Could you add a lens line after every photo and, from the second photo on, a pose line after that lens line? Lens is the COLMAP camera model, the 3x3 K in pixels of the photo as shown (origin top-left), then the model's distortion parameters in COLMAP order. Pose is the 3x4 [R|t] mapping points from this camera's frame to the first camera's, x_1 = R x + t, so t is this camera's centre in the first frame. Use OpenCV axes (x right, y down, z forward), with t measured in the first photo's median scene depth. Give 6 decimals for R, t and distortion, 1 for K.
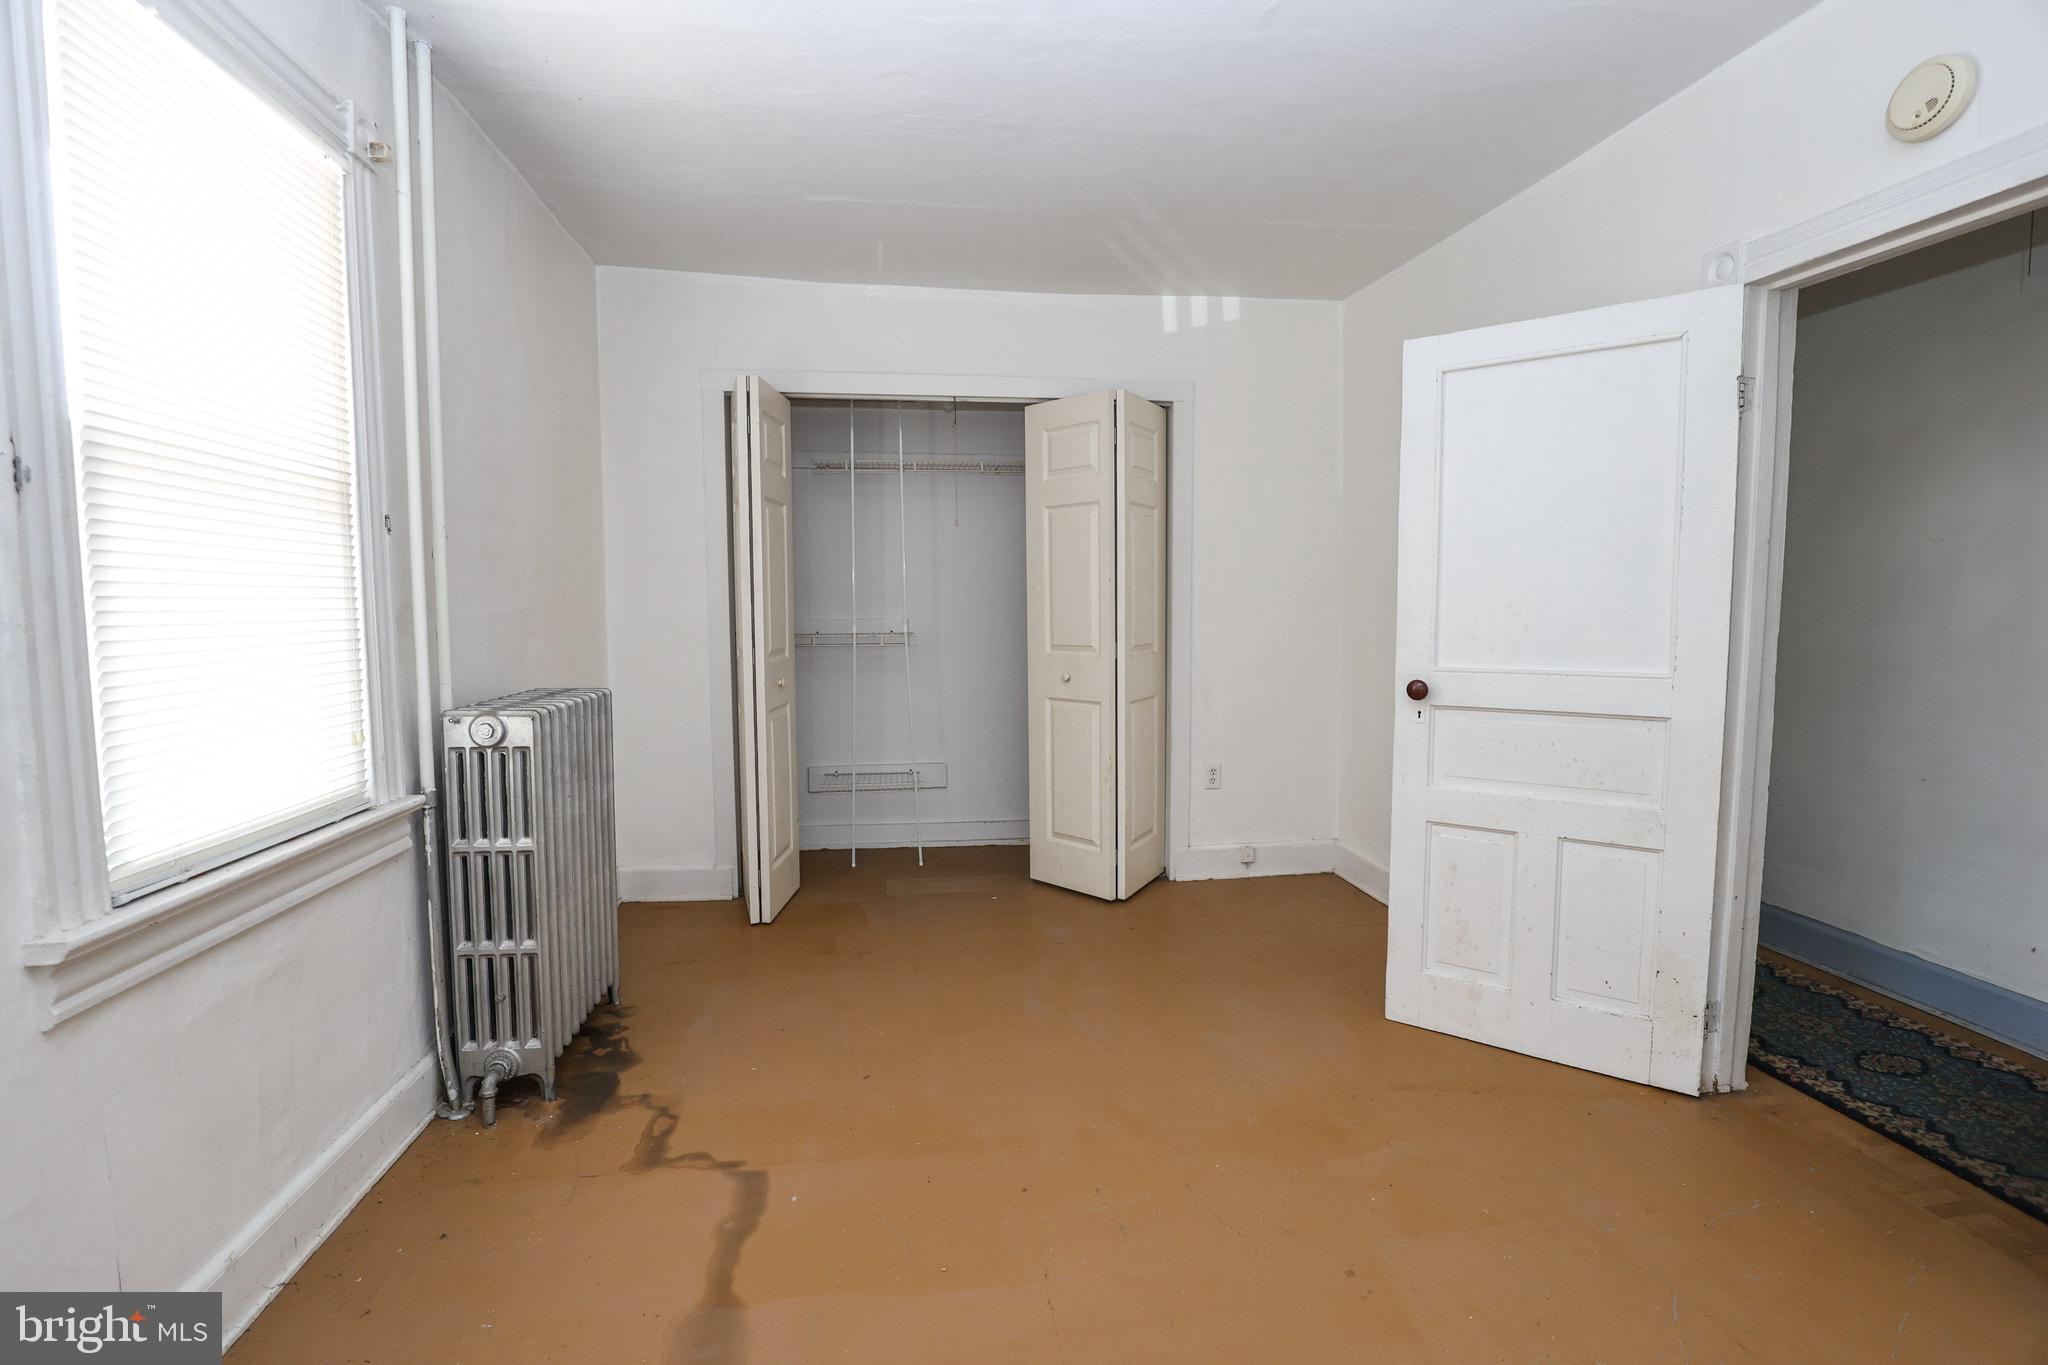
lens RADIAL K [[975.7, 0, 1024.0], [0, 975.7, 682.5], [0, 0, 1]] dist [0.002006, 0.000337]
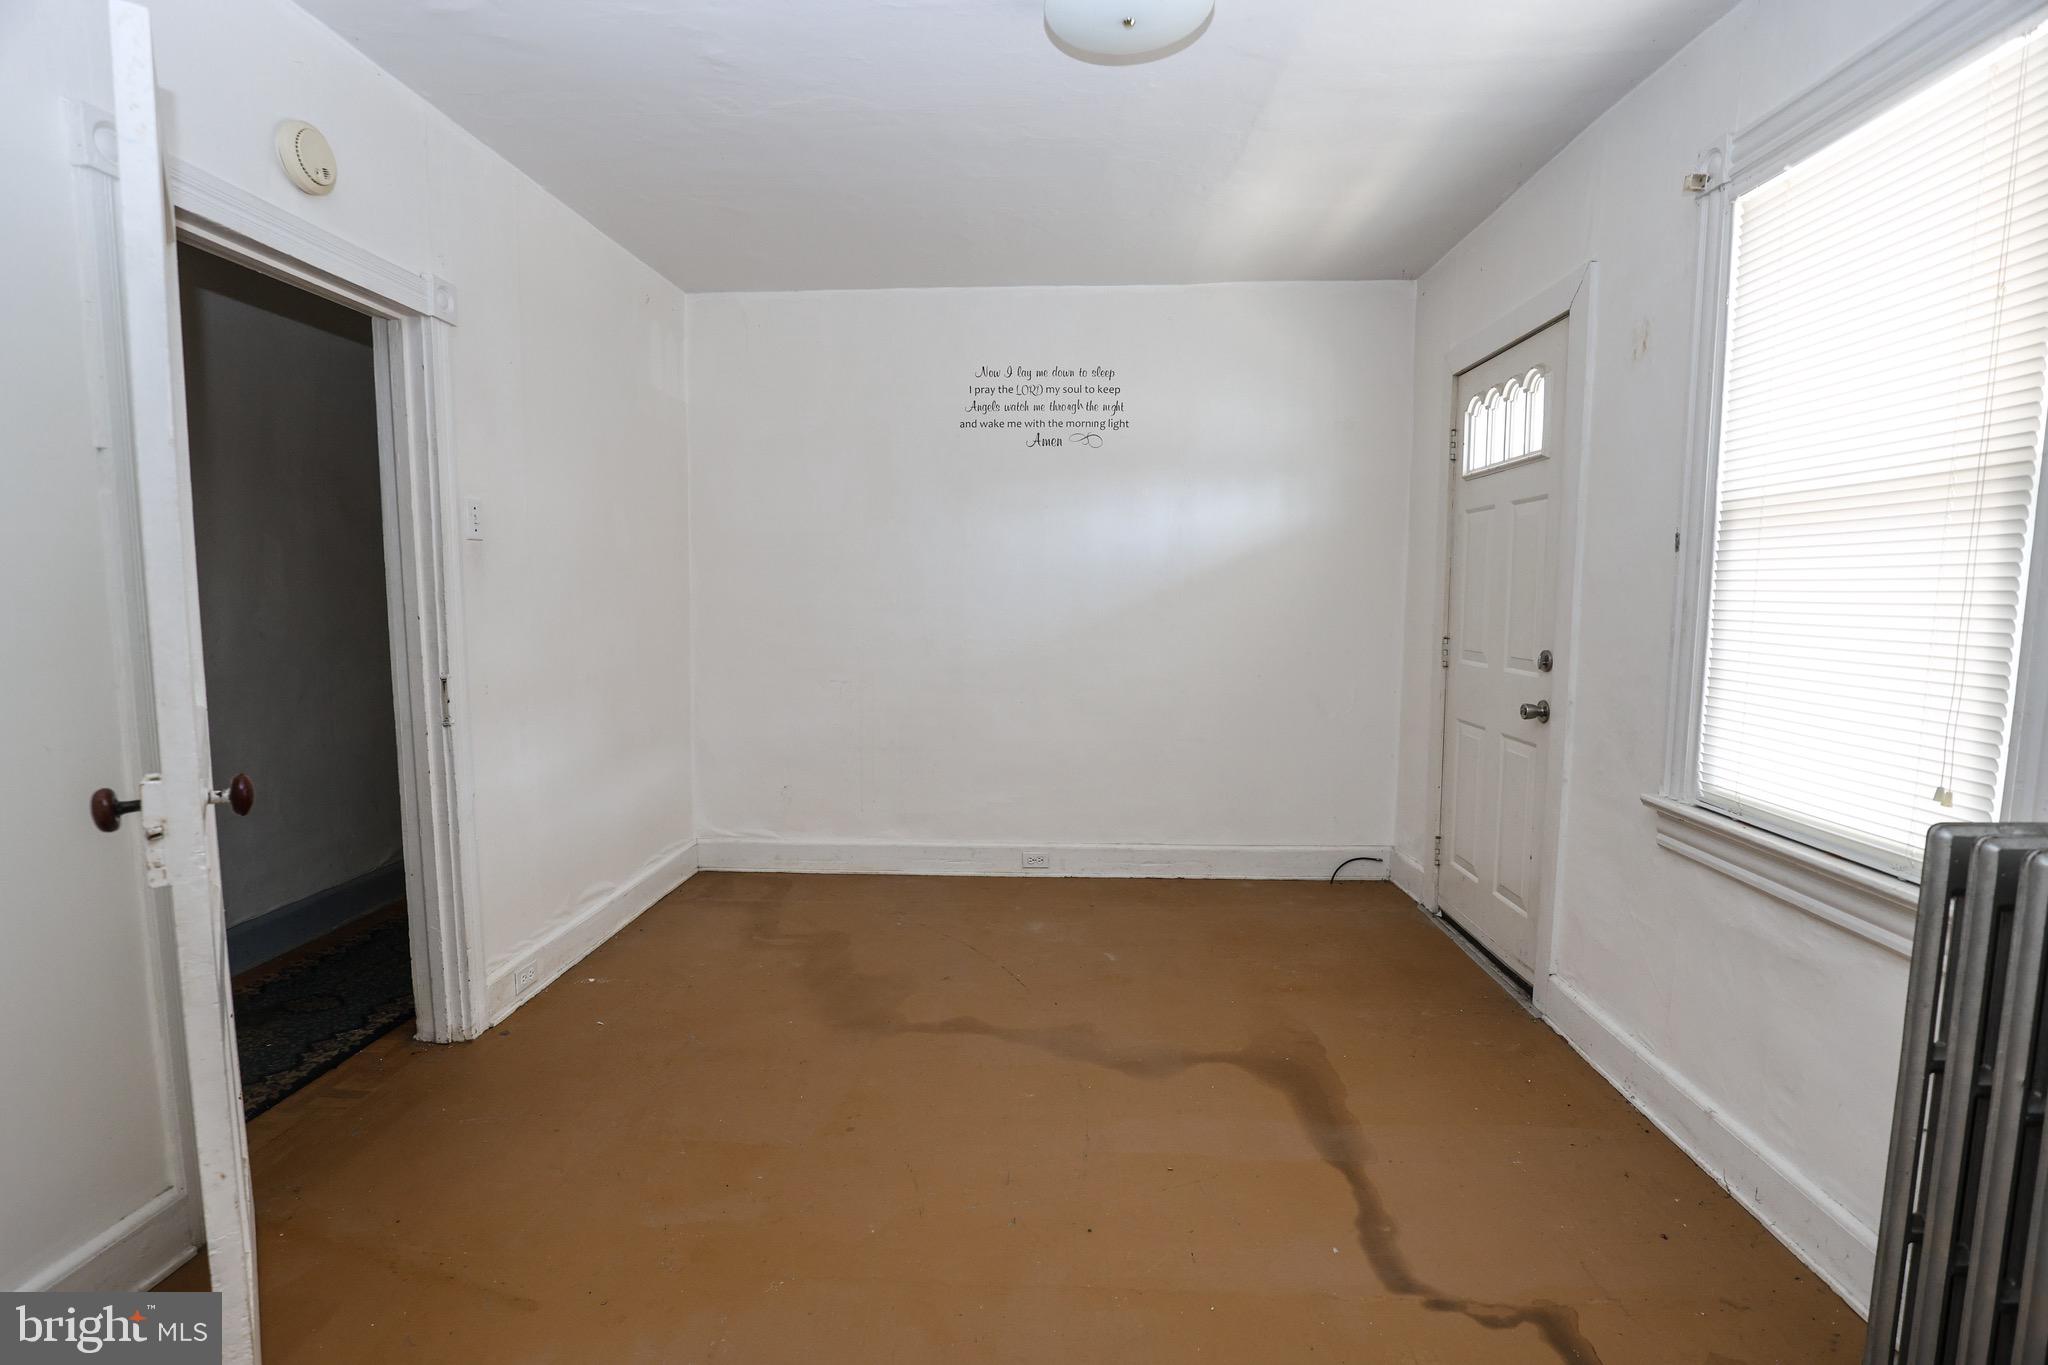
lens RADIAL K [[945.3, 0, 1024.0], [0, 945.3, 682.5], [0, 0, 1]] dist [-0.002879, -0.000421]
pose [[-0.982104, -0.025923, 0.186547, -0.106713], [0.008366, 0.983501, 0.180710, -0.192500], [-0.188153, 0.179037, -0.965683, 2.021789]]
